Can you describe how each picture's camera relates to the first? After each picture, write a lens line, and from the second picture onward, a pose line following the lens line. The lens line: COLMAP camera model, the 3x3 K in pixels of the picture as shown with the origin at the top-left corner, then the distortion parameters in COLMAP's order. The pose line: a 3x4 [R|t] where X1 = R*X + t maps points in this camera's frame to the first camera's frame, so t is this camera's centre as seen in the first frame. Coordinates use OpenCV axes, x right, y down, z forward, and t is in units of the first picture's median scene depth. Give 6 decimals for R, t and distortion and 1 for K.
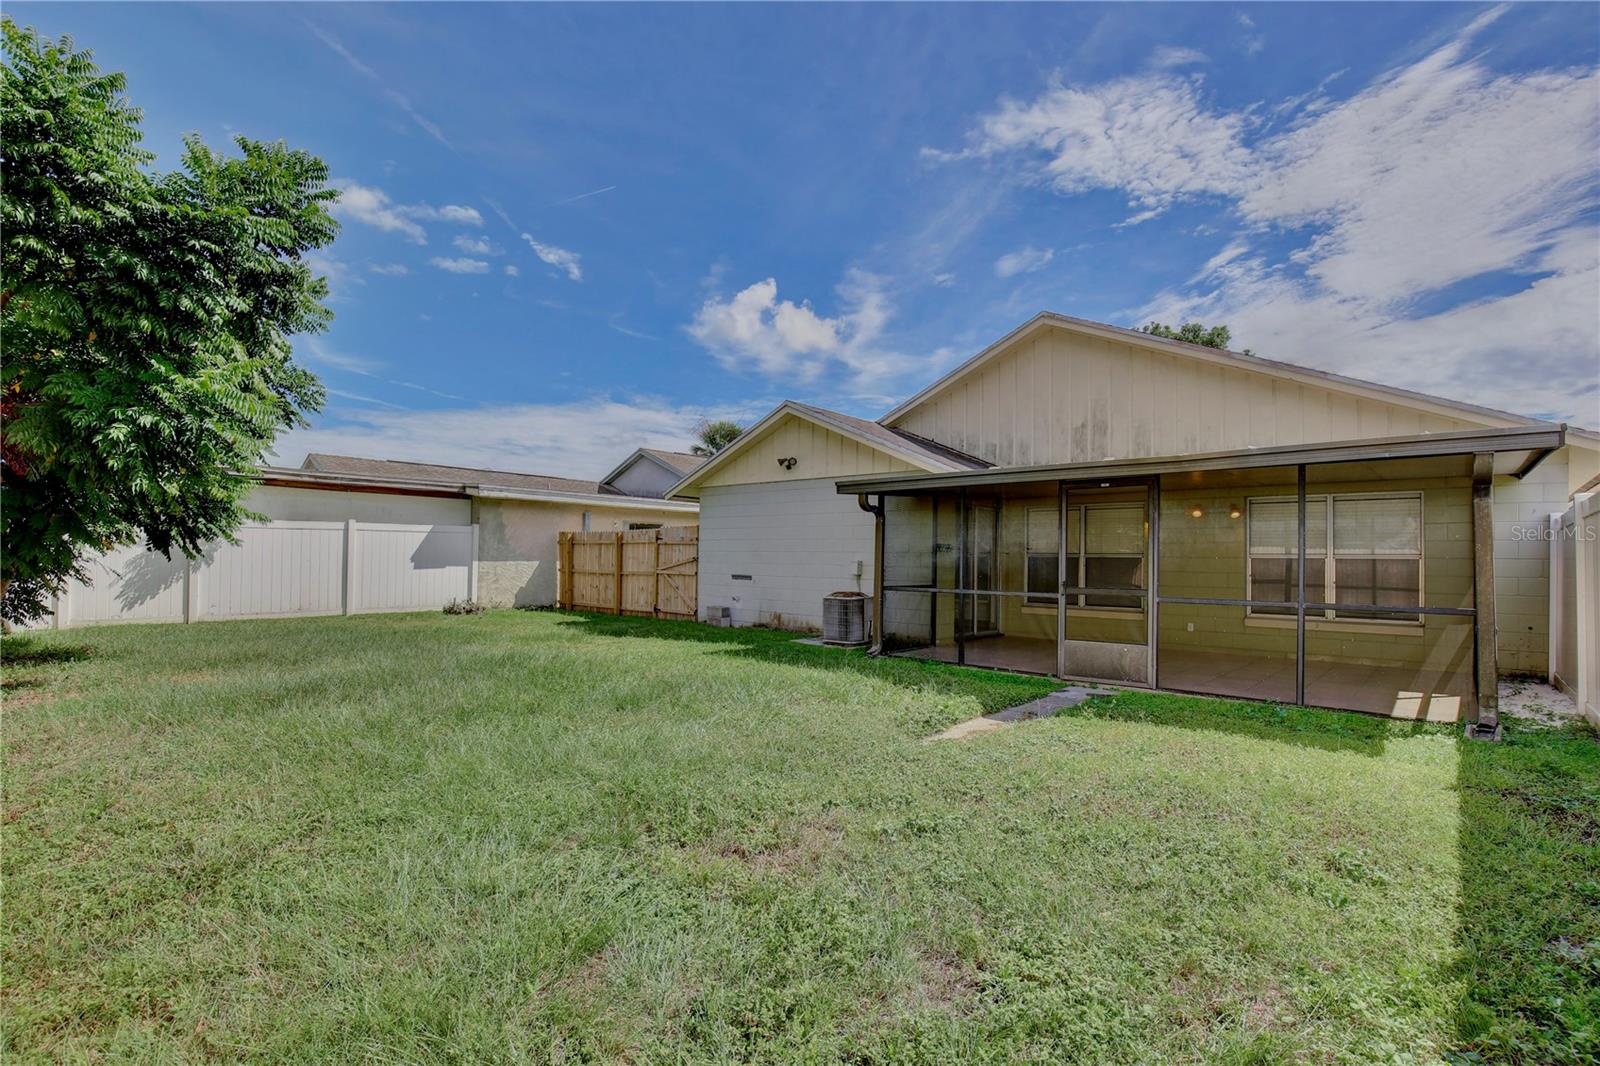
lens RADIAL K [[750.0, 0, 796.9], [0, 750.0, 552.8], [0, 0, 1]] dist [-0.001253, -0.000076]
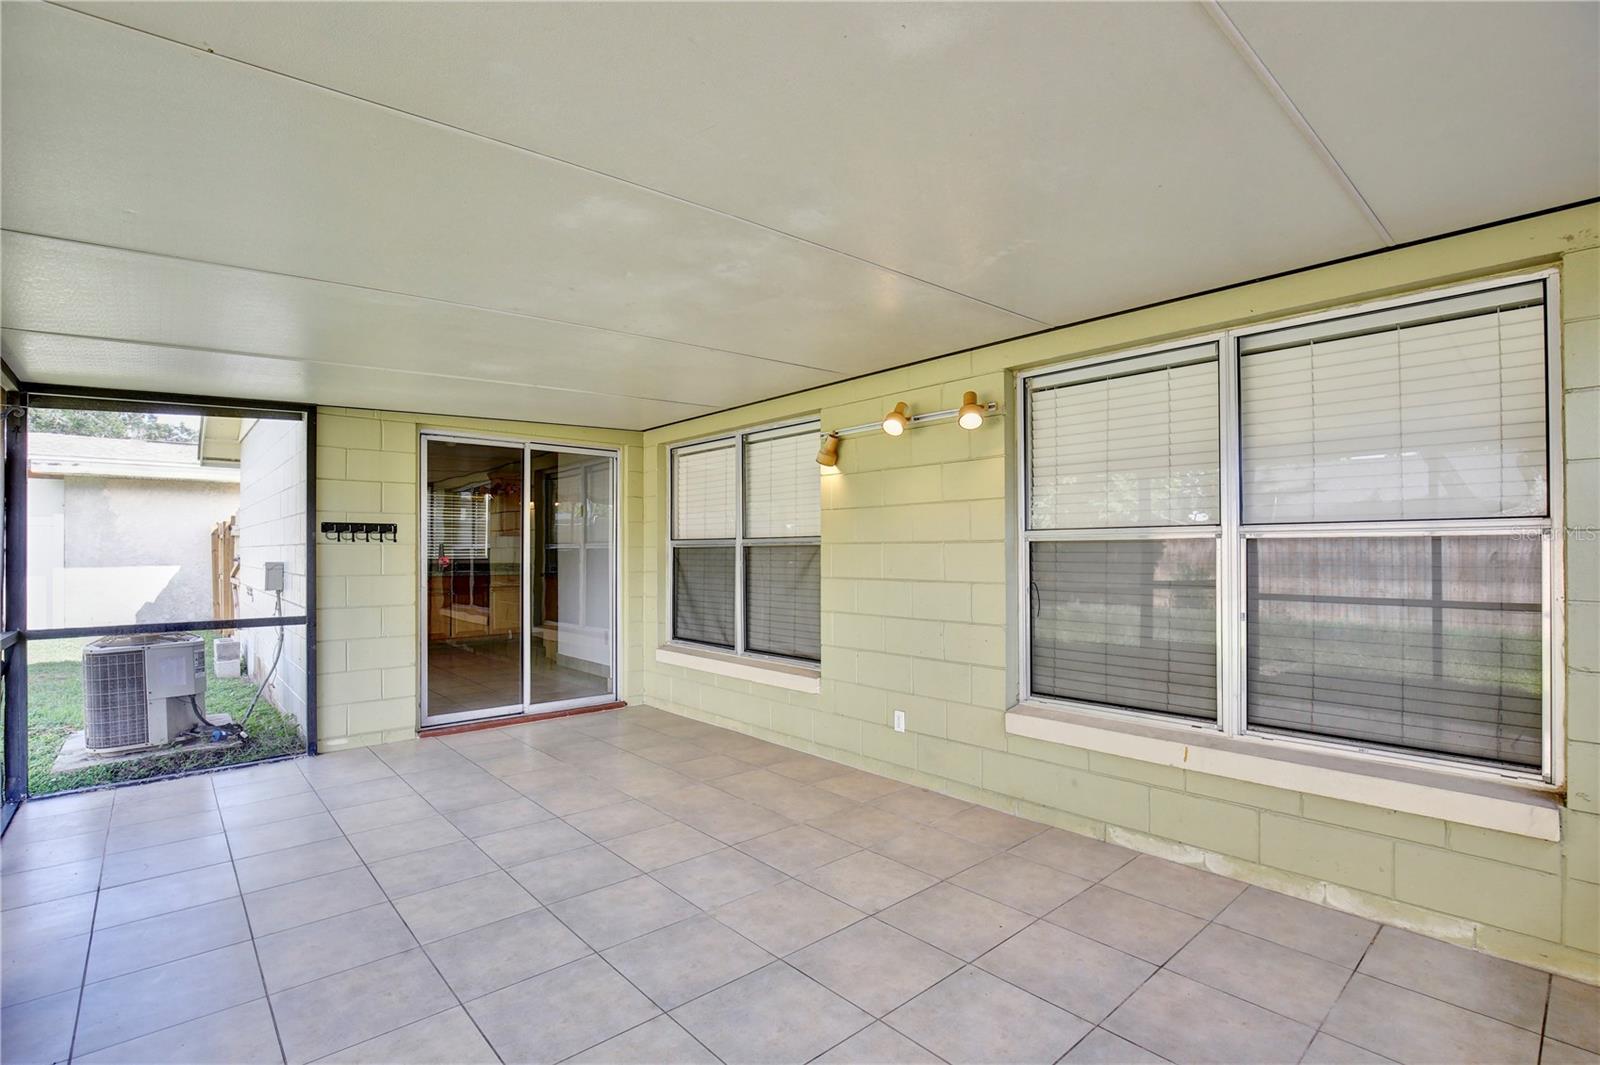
lens RADIAL K [[750.0, 0, 796.9], [0, 750.0, 552.3], [0, 0, 1]] dist [-0.001253, -0.000076]
pose [[0.990010, -0.016312, -0.140051, 0.376606], [0.017147, 0.999842, 0.004757, 0.006368], [0.139951, -0.007111, 0.990133, 0.435673]]
